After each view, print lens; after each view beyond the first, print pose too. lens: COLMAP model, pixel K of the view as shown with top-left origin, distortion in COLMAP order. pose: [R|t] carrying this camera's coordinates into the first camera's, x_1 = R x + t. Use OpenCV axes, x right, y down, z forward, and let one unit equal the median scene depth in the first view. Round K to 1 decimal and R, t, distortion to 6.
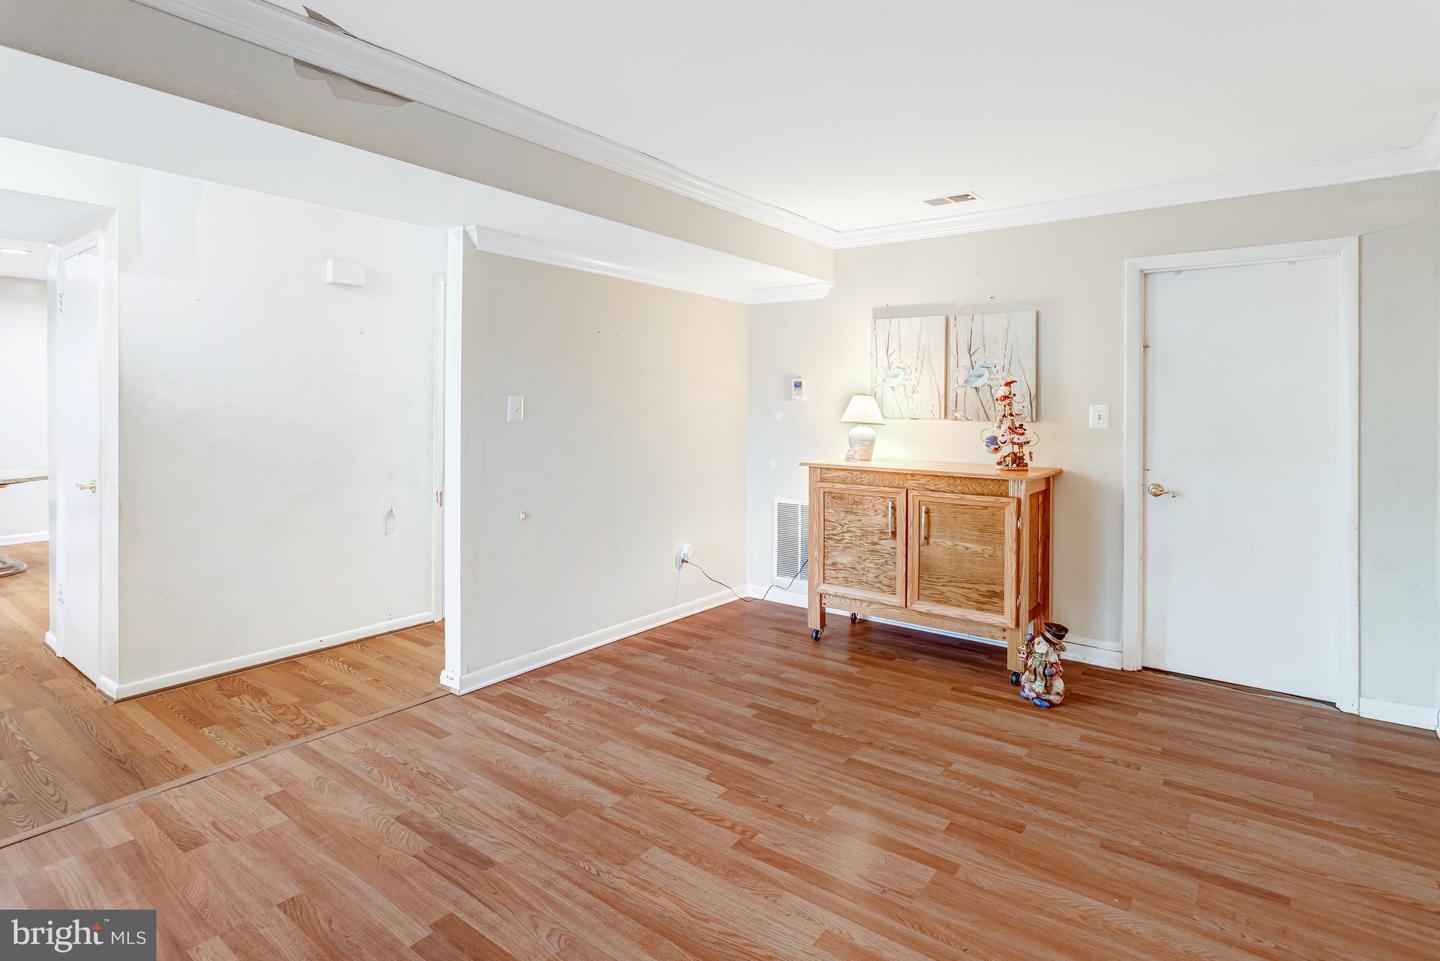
lens RADIAL K [[766.3, 0, 718.1], [0, 766.3, 408.1], [0, 0, 1]] dist [-0.018544, 0.001832]
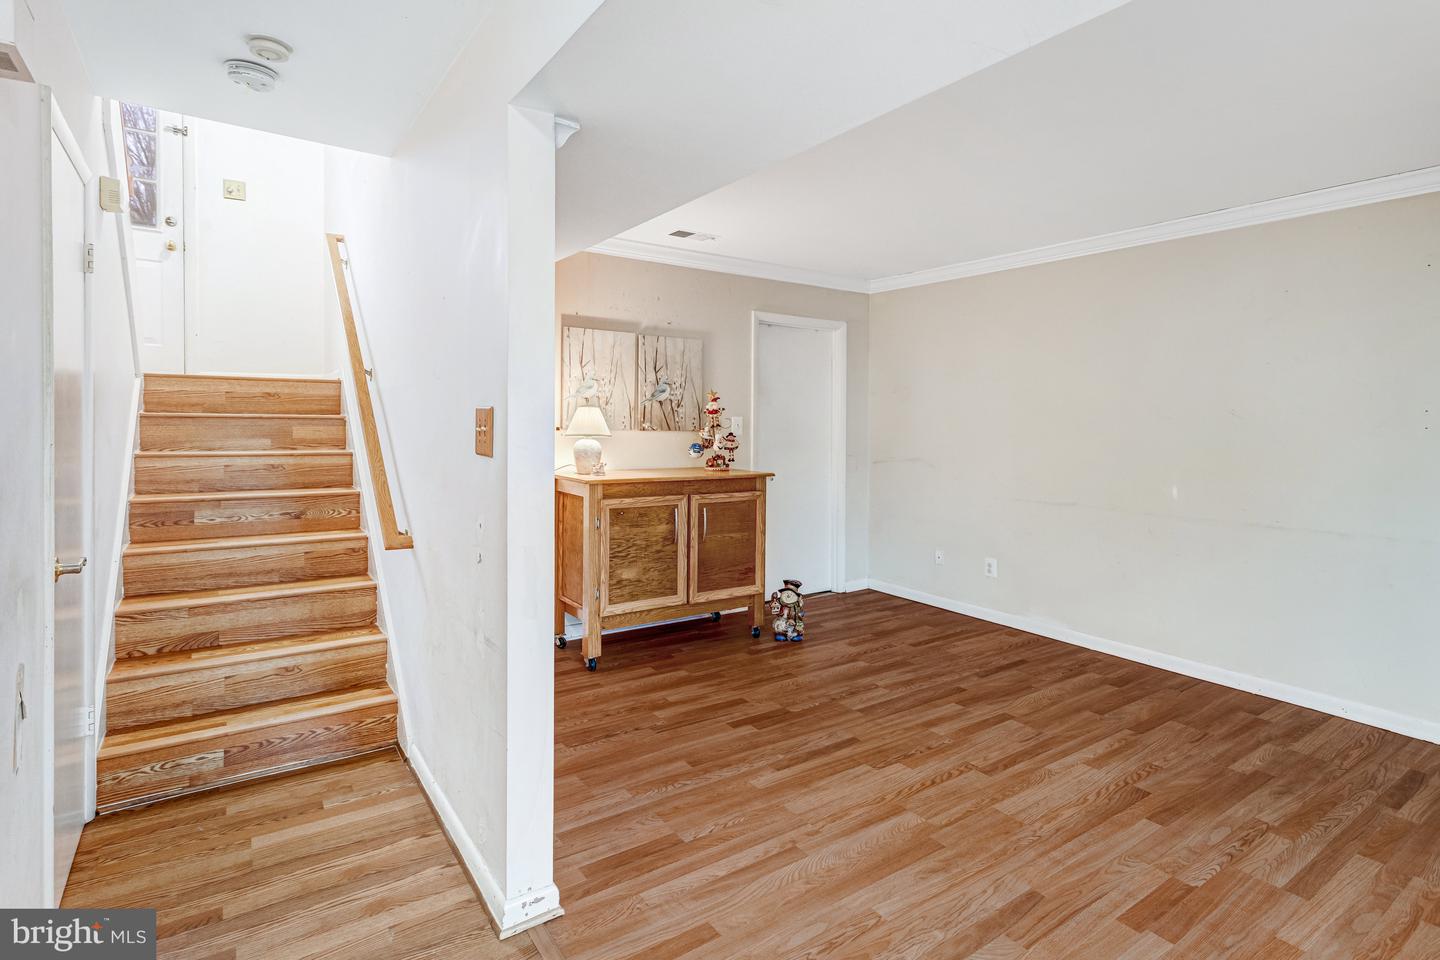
lens RADIAL K [[764.1, 0, 724.1], [0, 764.1, 426.5], [0, 0, 1]] dist [-0.000856, 0.000816]
pose [[0.274397, -0.016034, 0.961483, -0.915350], [-0.007550, 0.999794, 0.018827, -0.014538], [-0.961587, -0.012425, 0.274219, 0.759381]]
